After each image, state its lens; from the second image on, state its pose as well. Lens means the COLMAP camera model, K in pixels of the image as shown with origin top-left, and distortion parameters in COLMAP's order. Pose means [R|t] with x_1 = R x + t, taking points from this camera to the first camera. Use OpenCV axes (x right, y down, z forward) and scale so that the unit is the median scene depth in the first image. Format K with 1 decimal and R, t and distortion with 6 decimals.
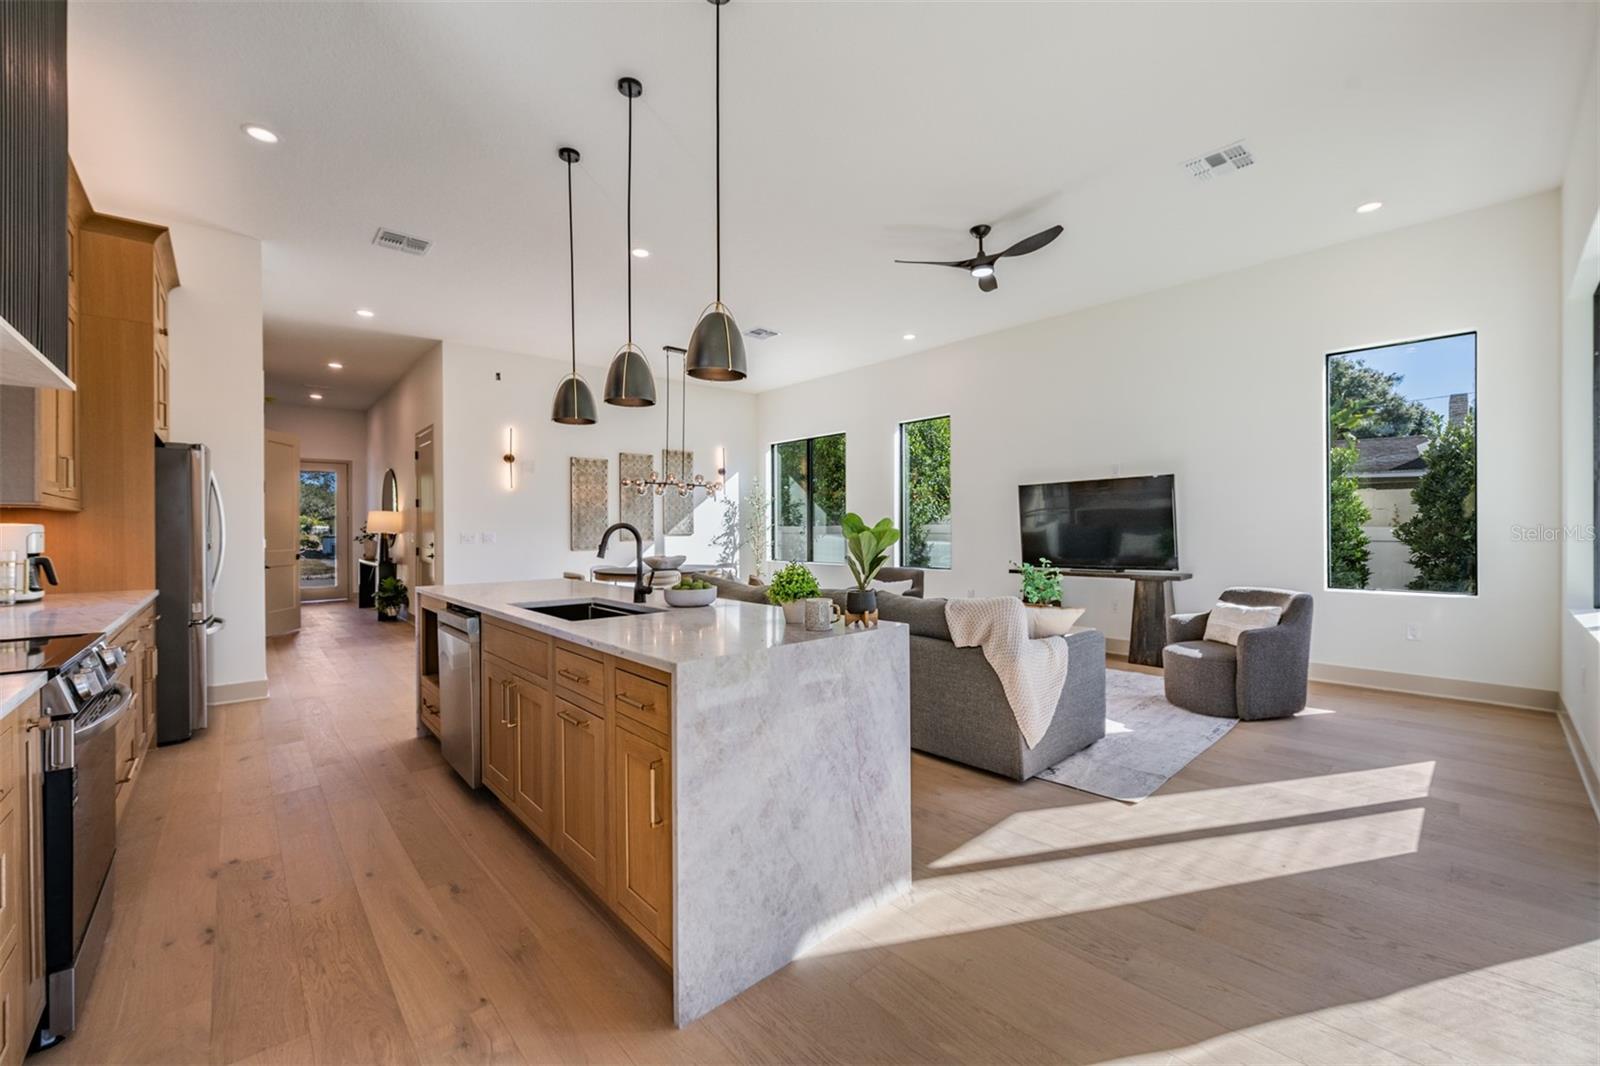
lens RADIAL K [[634.0, 0, 800.0], [0, 634.0, 533.0], [0, 0, 1]] dist [-0.015036, -0.000045]
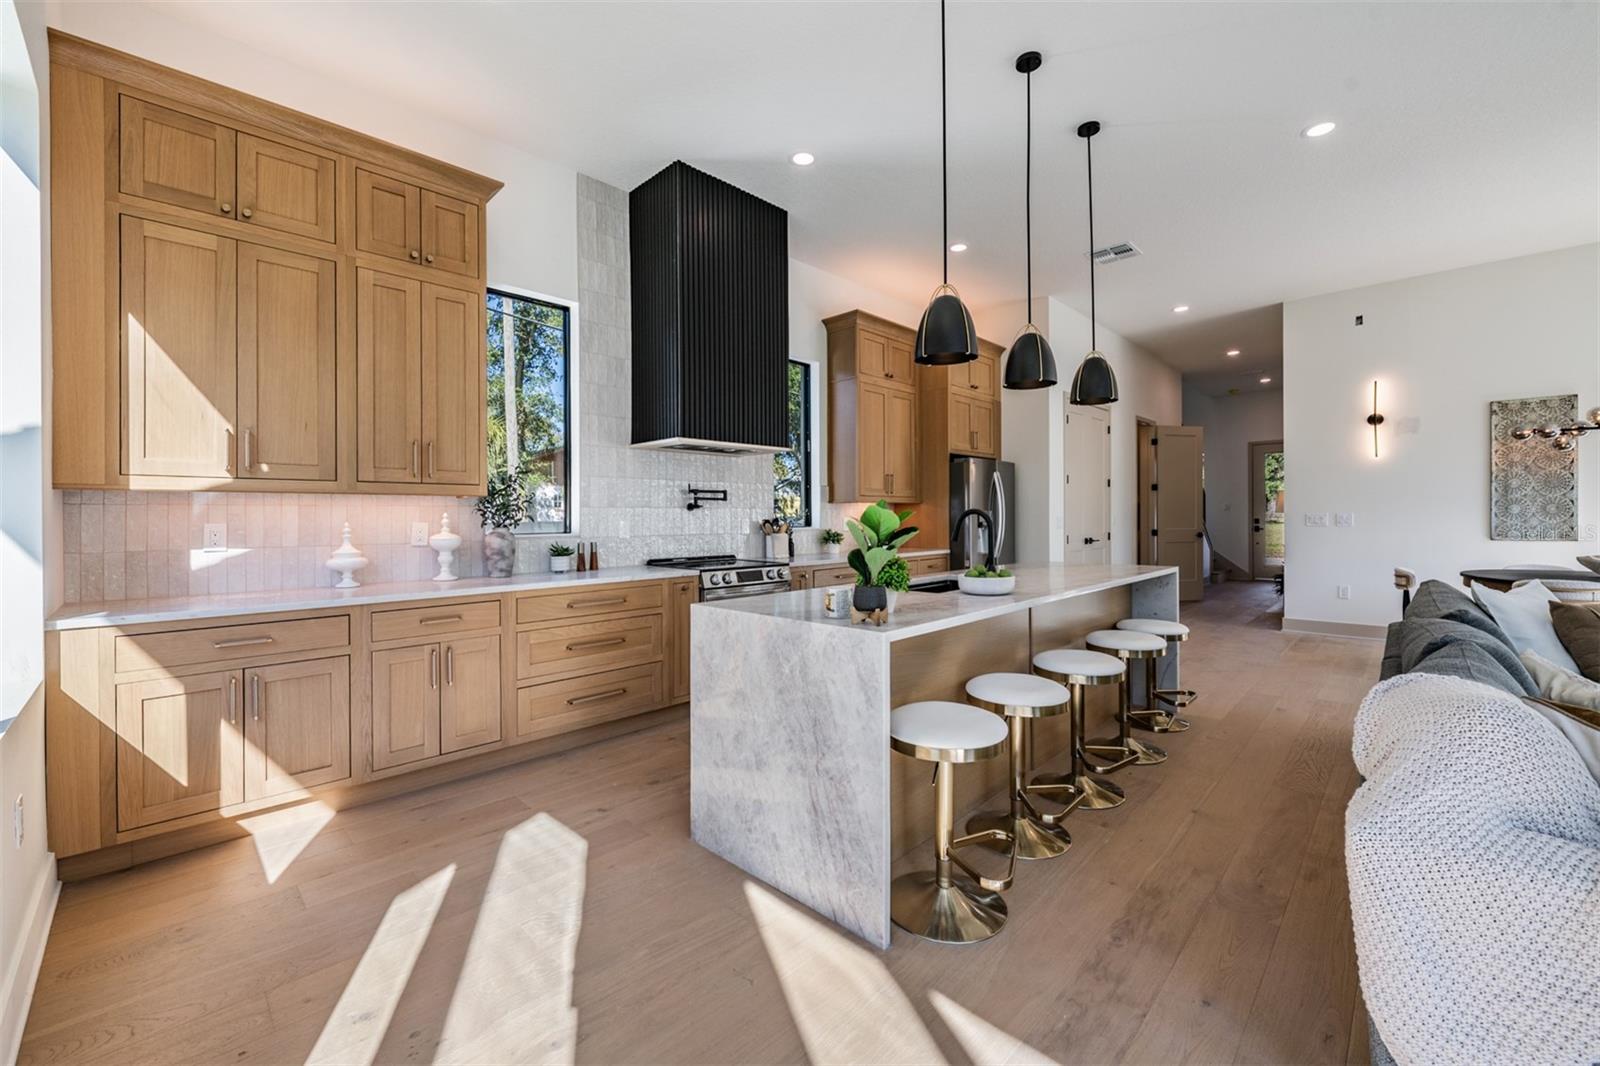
lens RADIAL K [[631.2, 0, 800.7], [0, 631.2, 519.6], [0, 0, 1]] dist [-0.001045, -0.000089]
pose [[0.063813, 0.007490, -0.997934, 0.991690], [0.004959, 0.999957, 0.007822, -0.011681], [0.997950, -0.005448, 0.063773, 0.840768]]
